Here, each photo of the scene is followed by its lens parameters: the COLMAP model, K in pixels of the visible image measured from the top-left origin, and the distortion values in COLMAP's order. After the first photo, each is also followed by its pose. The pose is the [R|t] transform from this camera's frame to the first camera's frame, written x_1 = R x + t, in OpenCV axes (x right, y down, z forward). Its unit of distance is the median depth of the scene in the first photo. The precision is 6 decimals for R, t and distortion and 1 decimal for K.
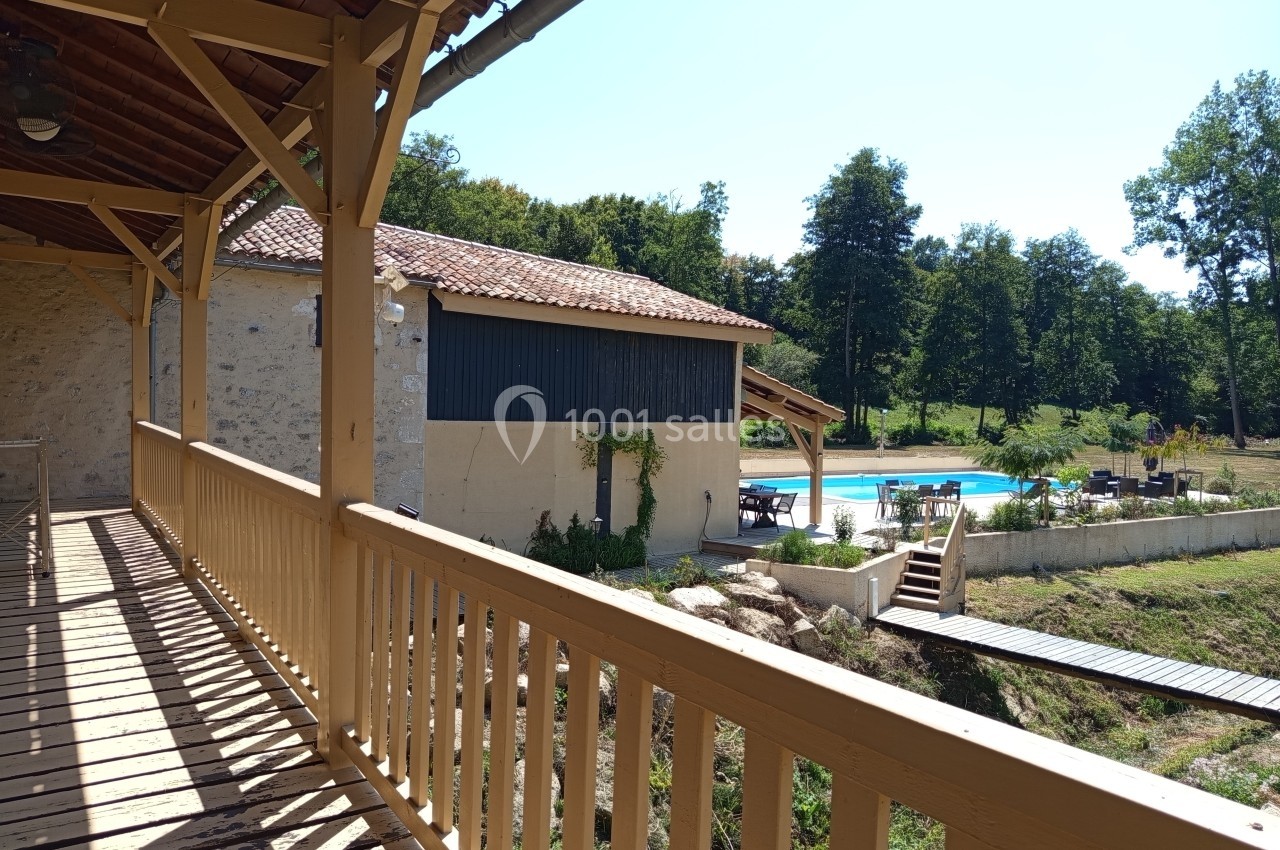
lens RADIAL K [[898.2, 0, 634.6], [0, 898.2, 448.3], [0, 0, 1]] dist [0.027463, -0.055805]
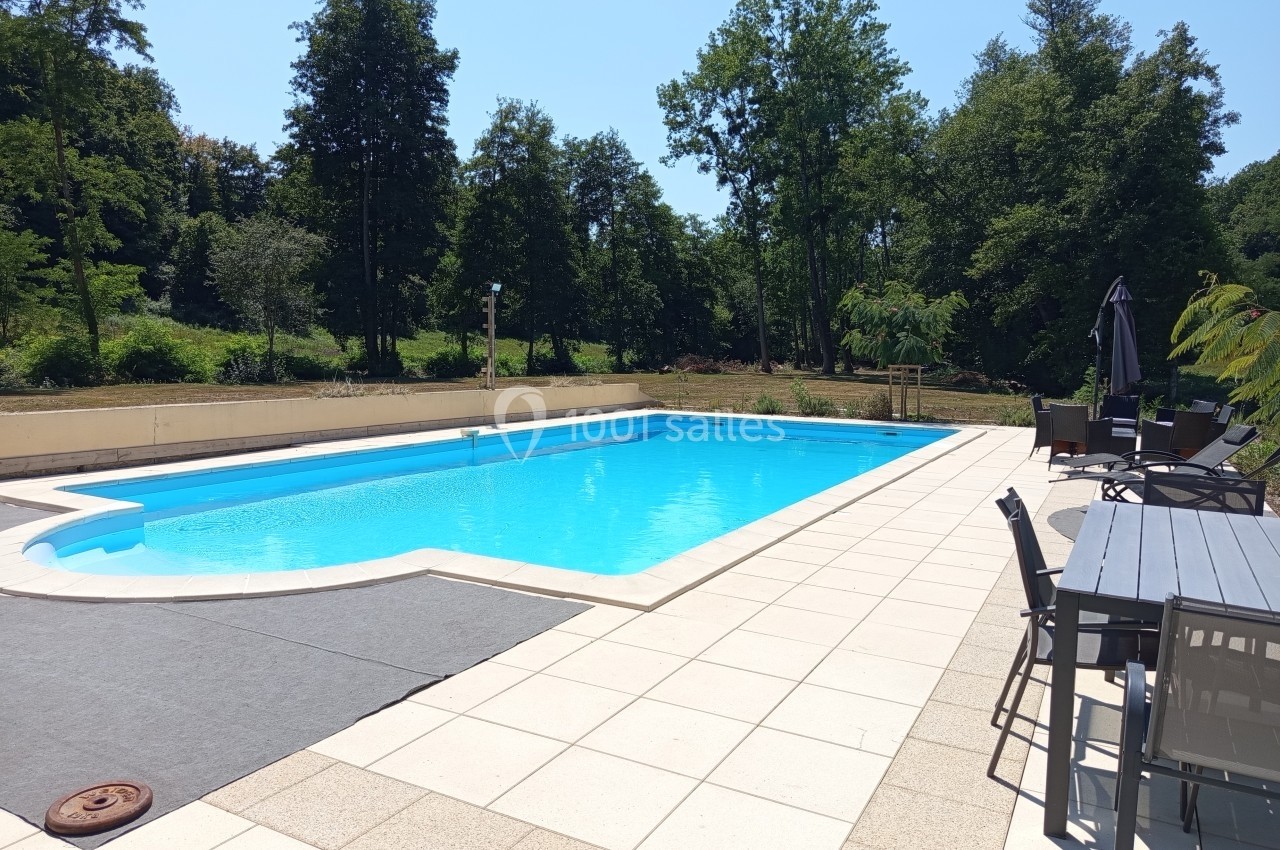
lens RADIAL K [[898.2, 0, 634.6], [0, 898.2, 448.3], [0, 0, 1]] dist [0.027463, -0.055805]
pose [[0.861368, -0.060916, 0.504315, 0.038845], [0.026159, 0.996786, 0.075720, 0.002429], [-0.507307, -0.052030, 0.860193, 0.211264]]
